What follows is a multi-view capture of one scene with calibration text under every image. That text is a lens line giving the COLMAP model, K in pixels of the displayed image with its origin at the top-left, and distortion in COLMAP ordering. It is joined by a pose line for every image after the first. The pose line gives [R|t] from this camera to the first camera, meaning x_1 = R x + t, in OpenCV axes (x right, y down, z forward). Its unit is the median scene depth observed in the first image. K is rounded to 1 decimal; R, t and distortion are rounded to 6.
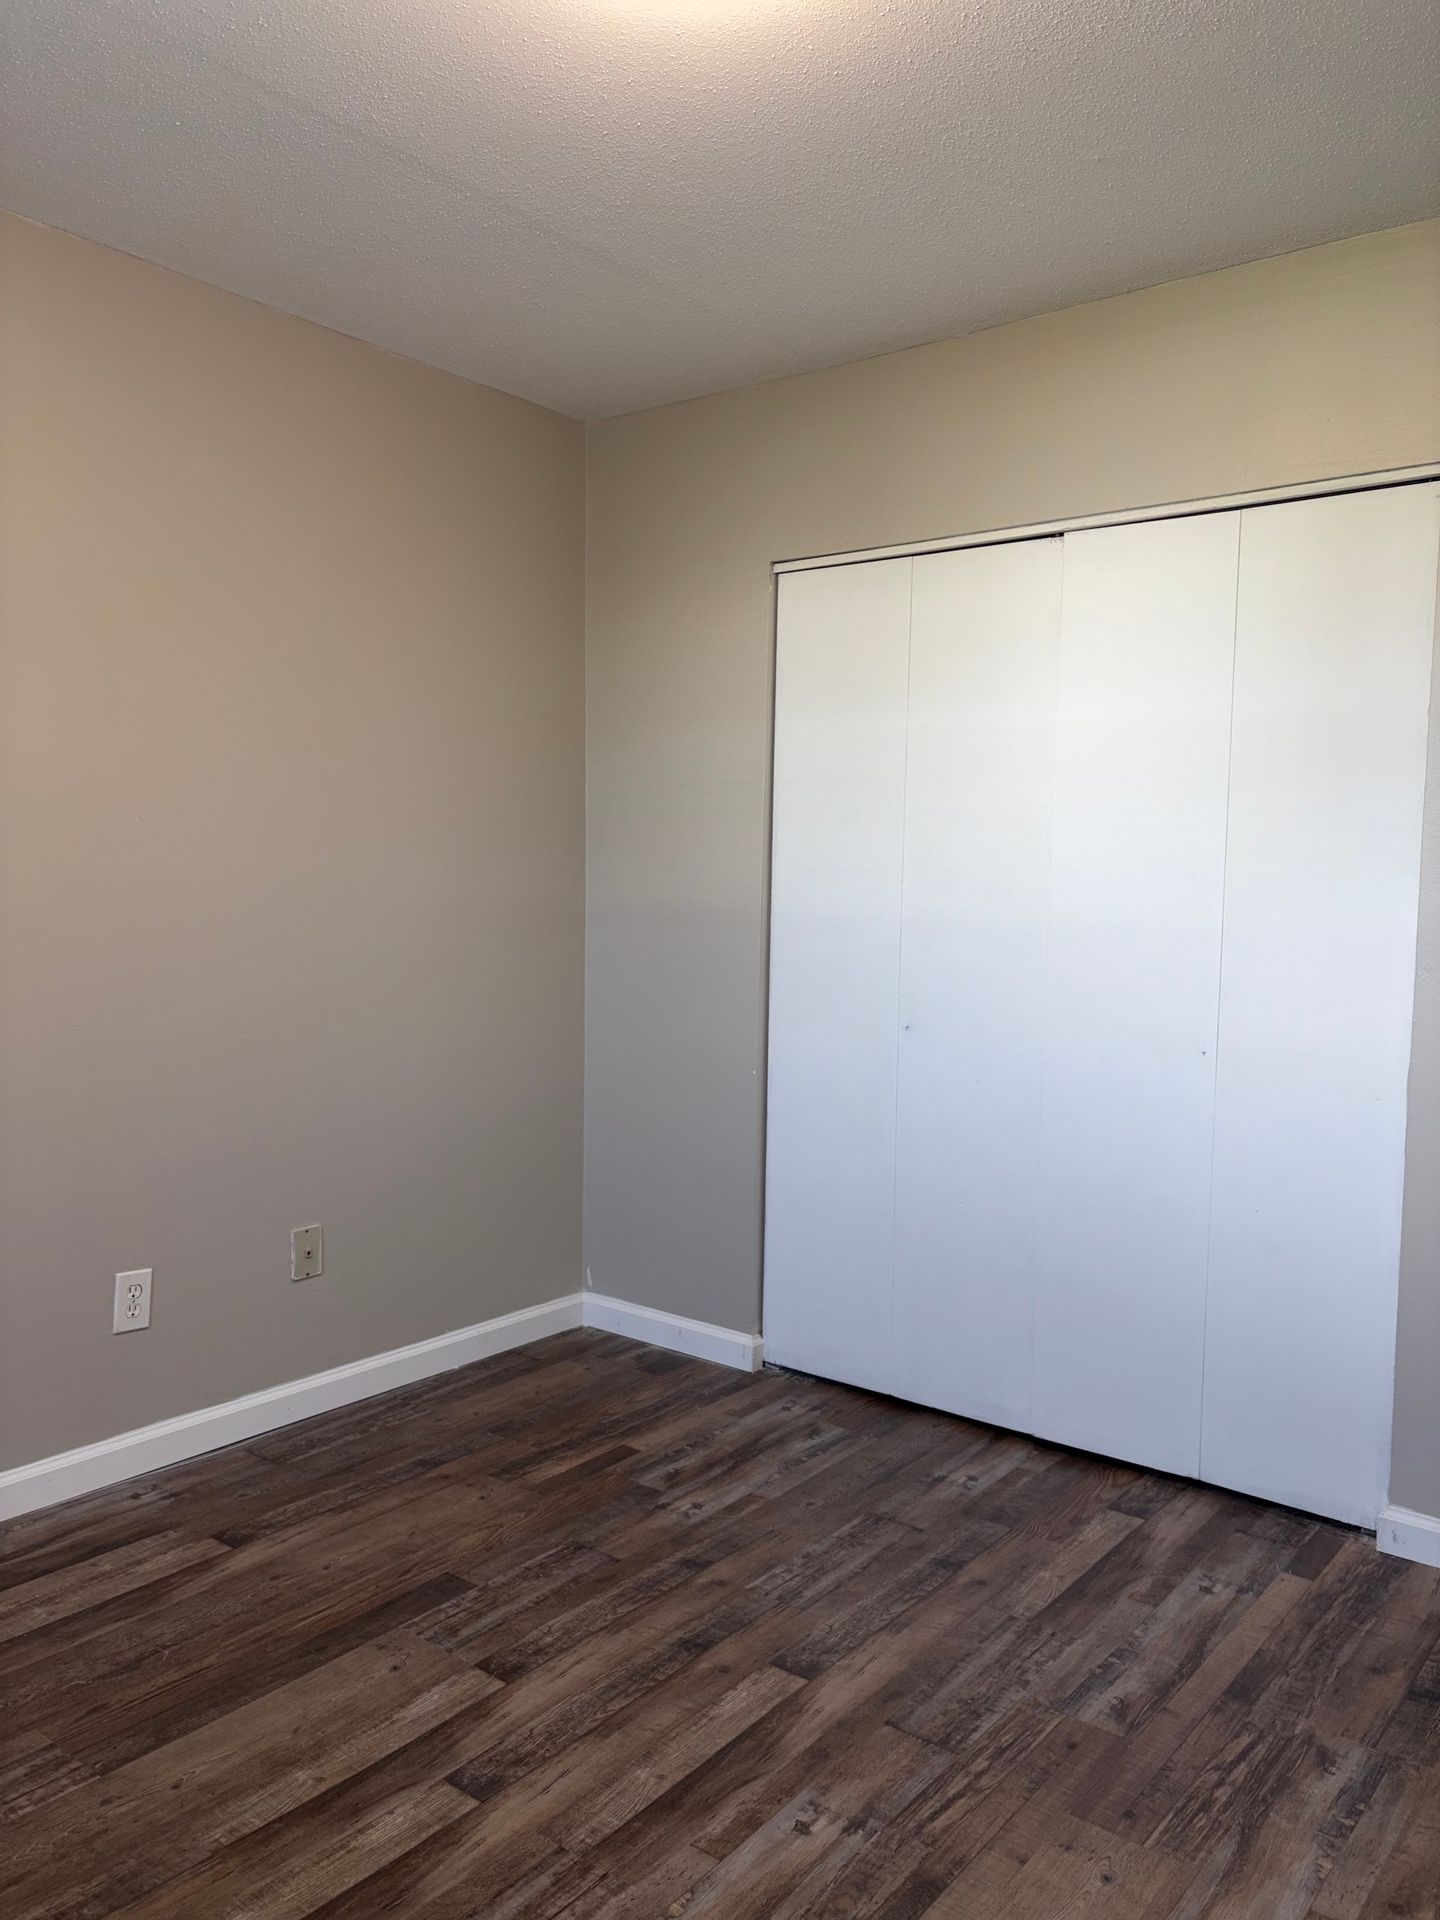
lens RADIAL K [[1470.9, 0, 715.7], [0, 1470.9, 958.6], [0, 0, 1]] dist [0.043689, -0.043219]
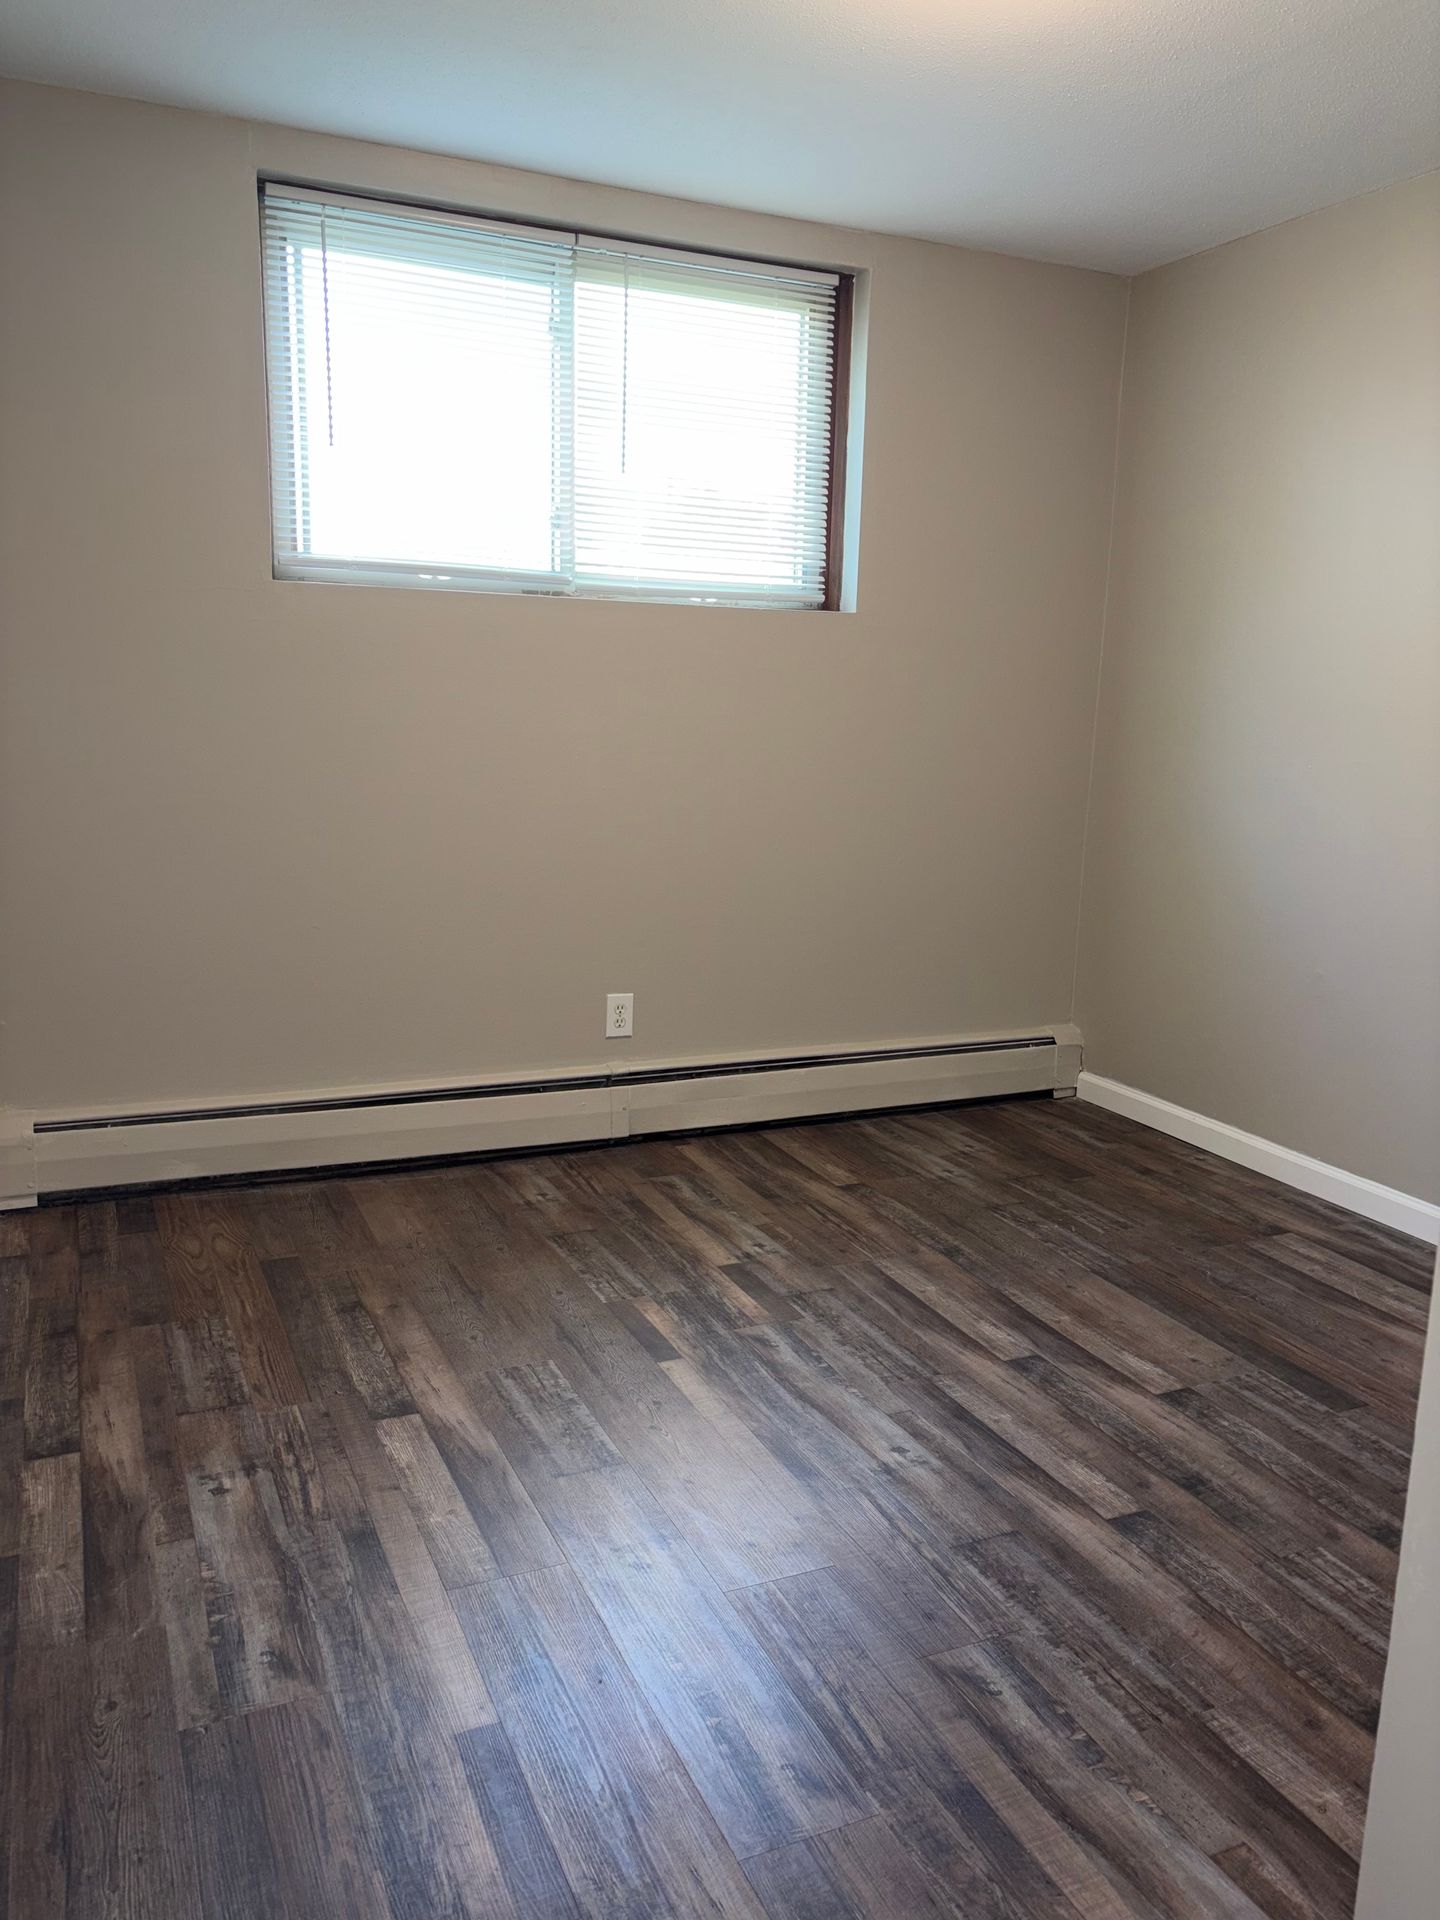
lens RADIAL K [[1470.9, 0, 715.7], [0, 1470.9, 958.6], [0, 0, 1]] dist [0.043689, -0.043219]
pose [[-0.469477, 0.130041, -0.873316, 1.029303], [-0.086512, 0.977560, 0.192071, -0.051098], [0.878696, 0.165726, -0.447692, 1.178443]]
